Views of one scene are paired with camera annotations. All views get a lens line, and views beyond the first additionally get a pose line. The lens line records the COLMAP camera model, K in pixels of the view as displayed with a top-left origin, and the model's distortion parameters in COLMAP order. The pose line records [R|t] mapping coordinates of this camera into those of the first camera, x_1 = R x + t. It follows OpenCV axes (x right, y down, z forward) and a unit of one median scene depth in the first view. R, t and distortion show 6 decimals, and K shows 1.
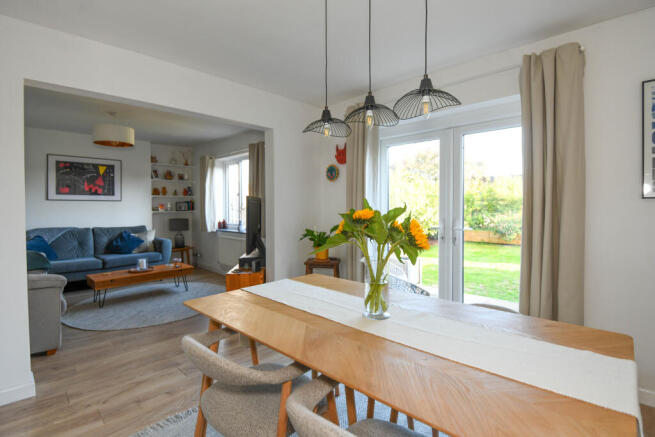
lens RADIAL K [[319.8, 0, 327.5], [0, 319.8, 218.5], [0, 0, 1]] dist [0.000123, -0.000030]
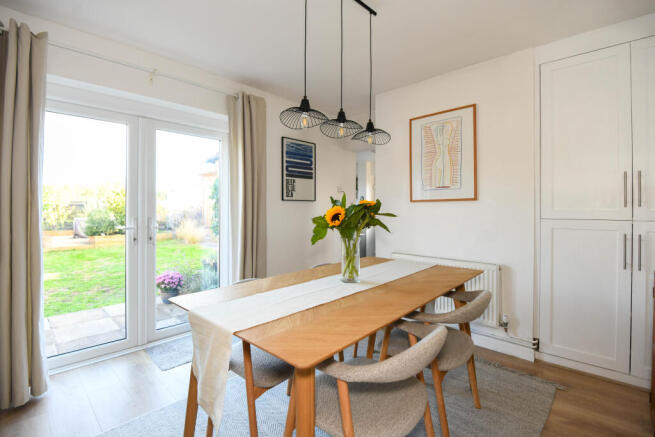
lens RADIAL K [[305.7, 0, 327.5], [0, 305.7, 218.5], [0, 0, 1]] dist [-0.000779, -0.000035]
pose [[0.002056, -0.024806, 0.999690, -0.757675], [0.033777, 0.999124, 0.024723, 0.002707], [-0.999427, 0.033715, 0.002892, 0.740413]]
